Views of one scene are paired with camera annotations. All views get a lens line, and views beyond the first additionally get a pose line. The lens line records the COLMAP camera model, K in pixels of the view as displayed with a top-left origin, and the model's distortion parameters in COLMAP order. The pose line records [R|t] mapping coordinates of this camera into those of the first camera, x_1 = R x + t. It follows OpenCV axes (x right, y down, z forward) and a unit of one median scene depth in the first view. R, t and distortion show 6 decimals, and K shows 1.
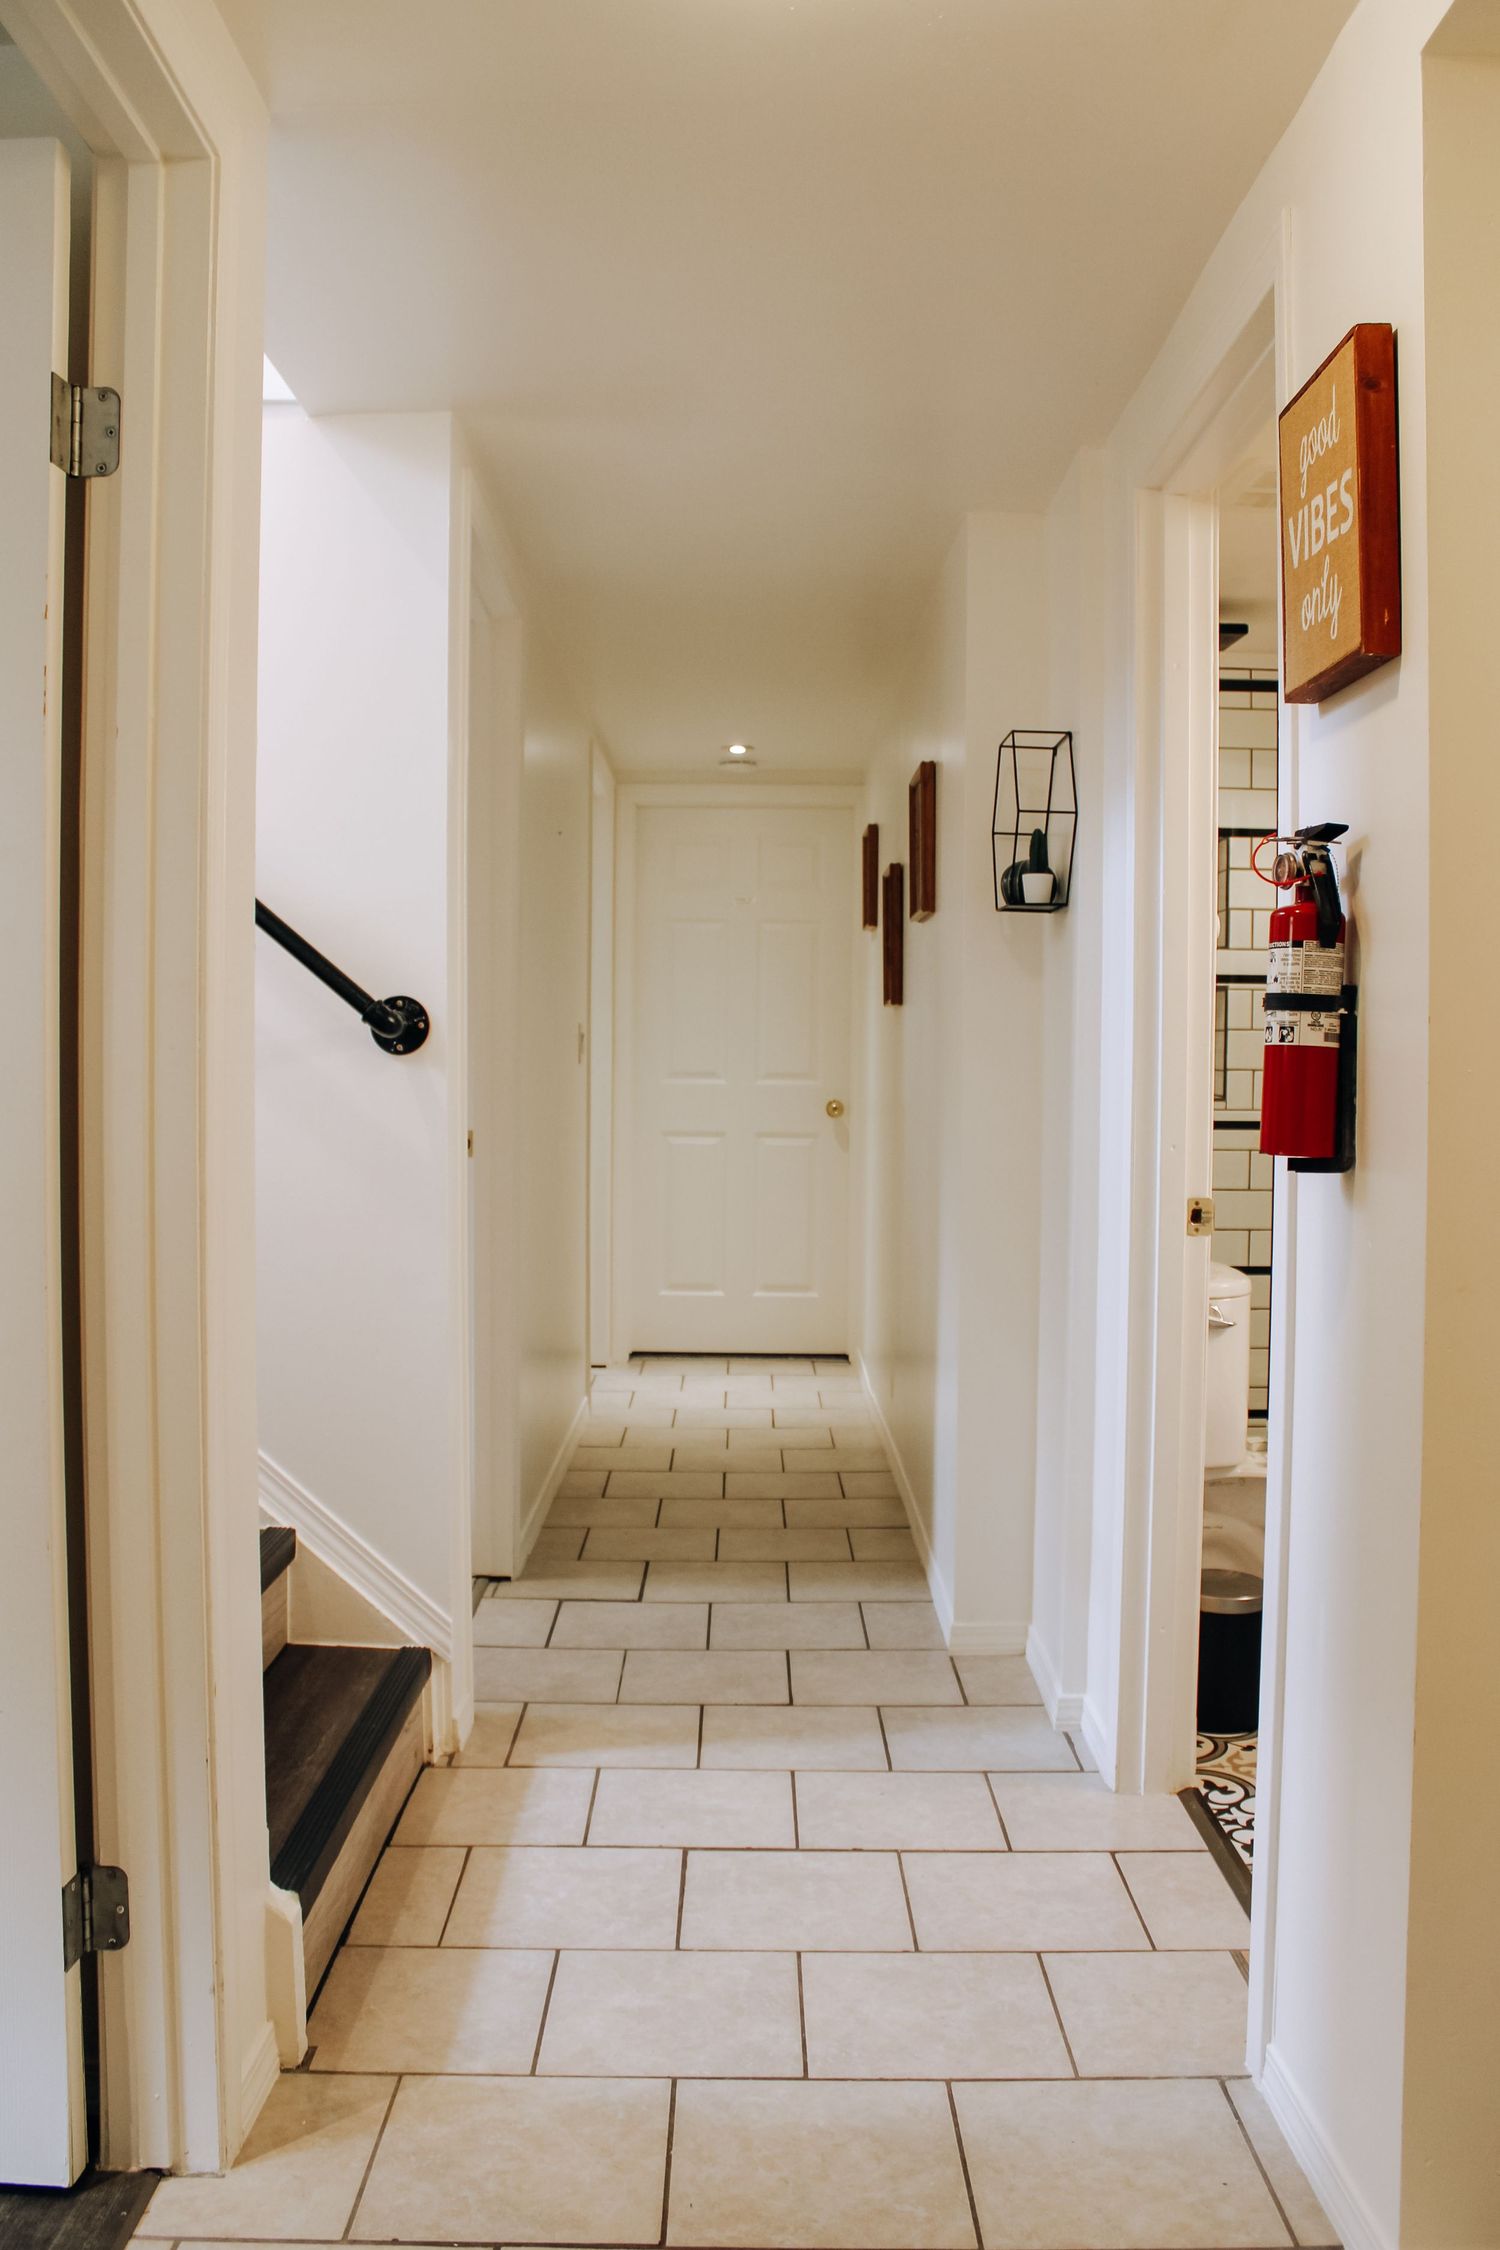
lens RADIAL K [[1851.5, 0, 750.0], [0, 1851.5, 1125.0], [0, 0, 1]] dist [-0.164574, 0.140247]
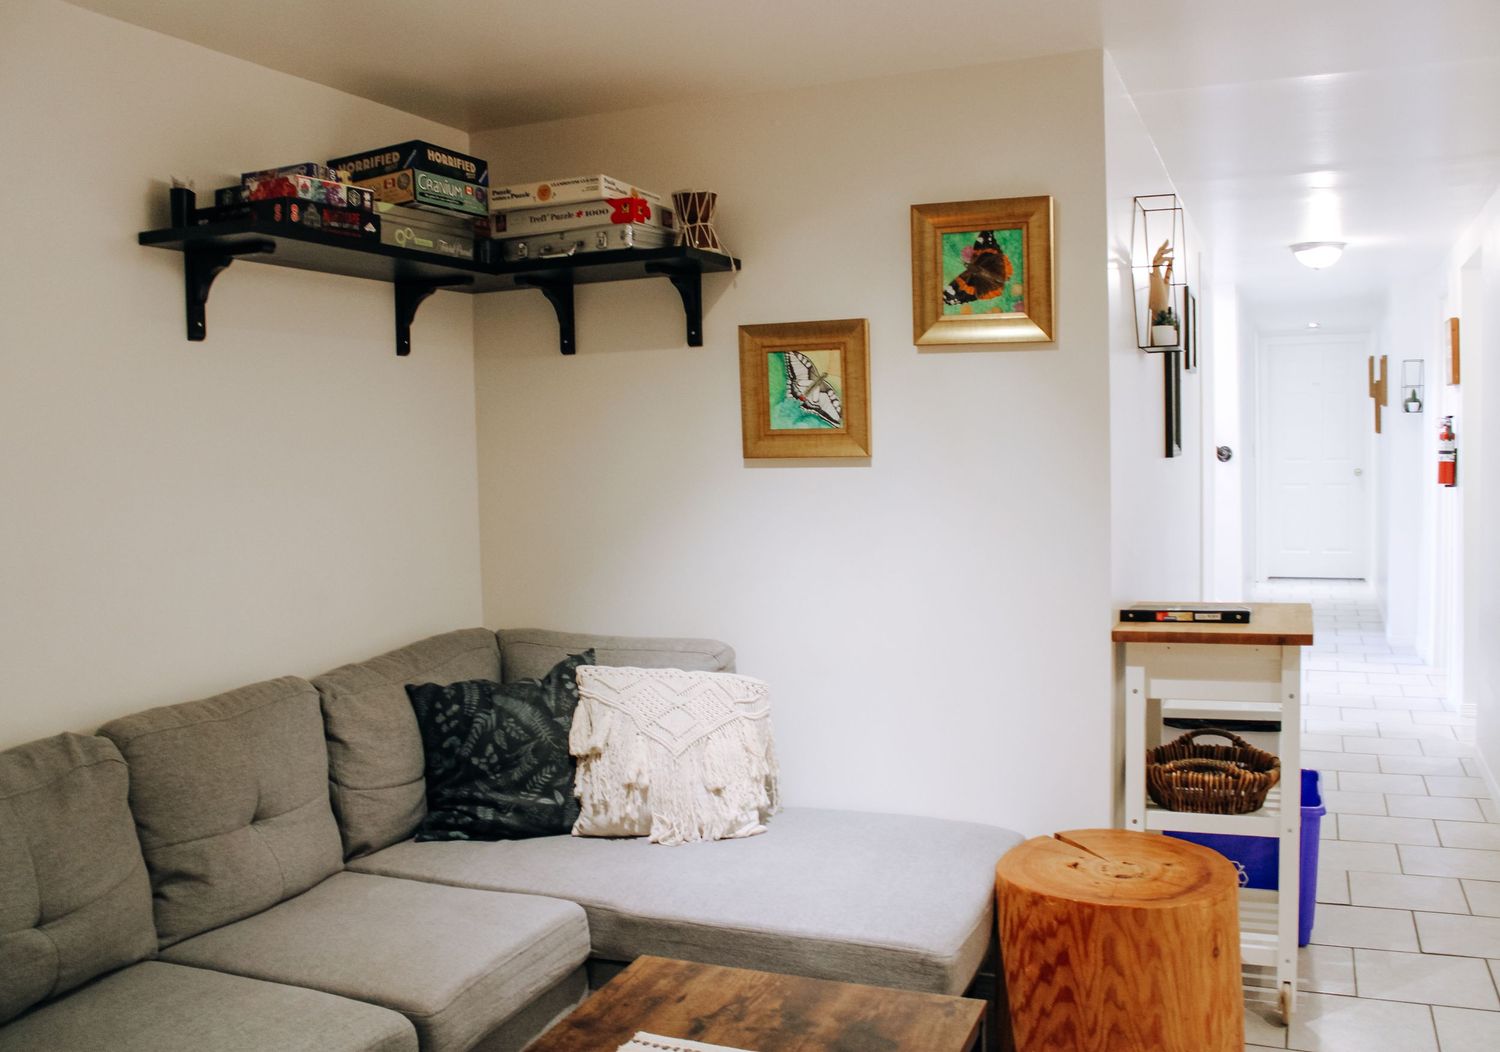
lens RADIAL K [[1310.9, 0, 750.0], [0, 1310.9, 526.0], [0, 0, 1]] dist [-0.186311, 0.172572]
pose [[0.914251, -0.006165, -0.405102, -0.018238], [0.019035, 0.999434, 0.027751, 0.000120], [0.404702, -0.033082, 0.913850, -1.530028]]
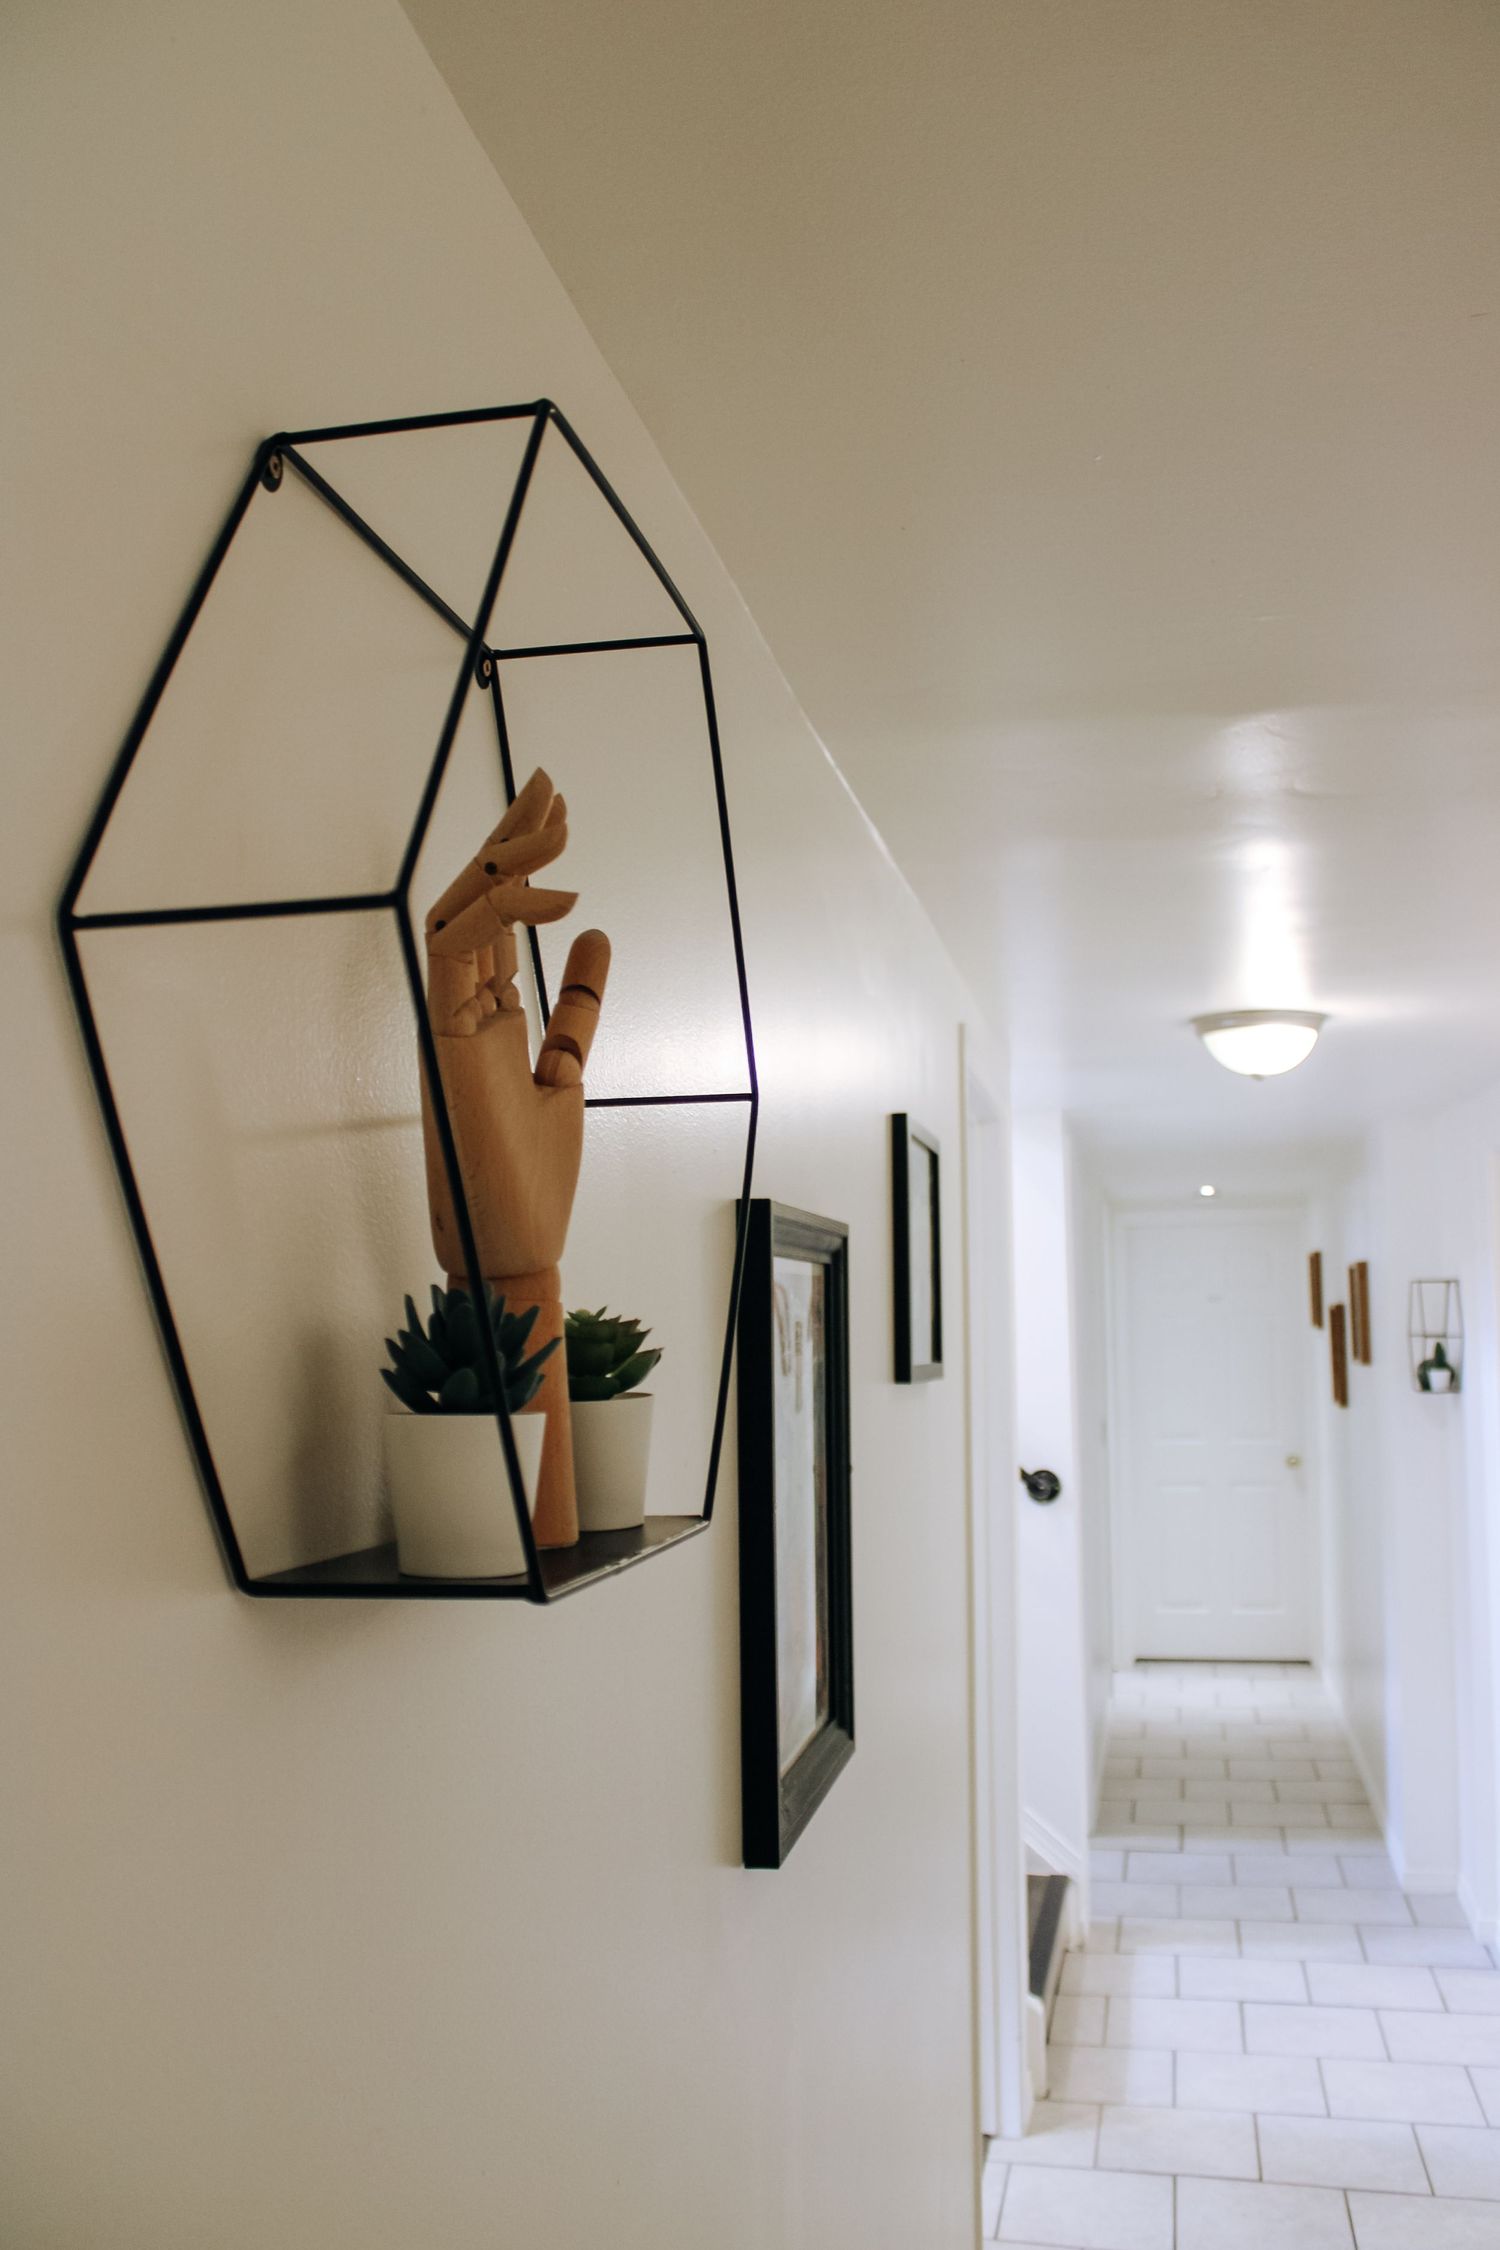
lens RADIAL K [[1851.5, 0, 750.0], [0, 1851.5, 1125.0], [0, 0, 1]] dist [-0.164574, 0.140247]
pose [[0.974362, -0.044309, -0.220580, -0.061870], [0.012978, 0.989852, -0.141509, -0.129607], [0.224612, 0.135019, 0.965049, -0.607388]]
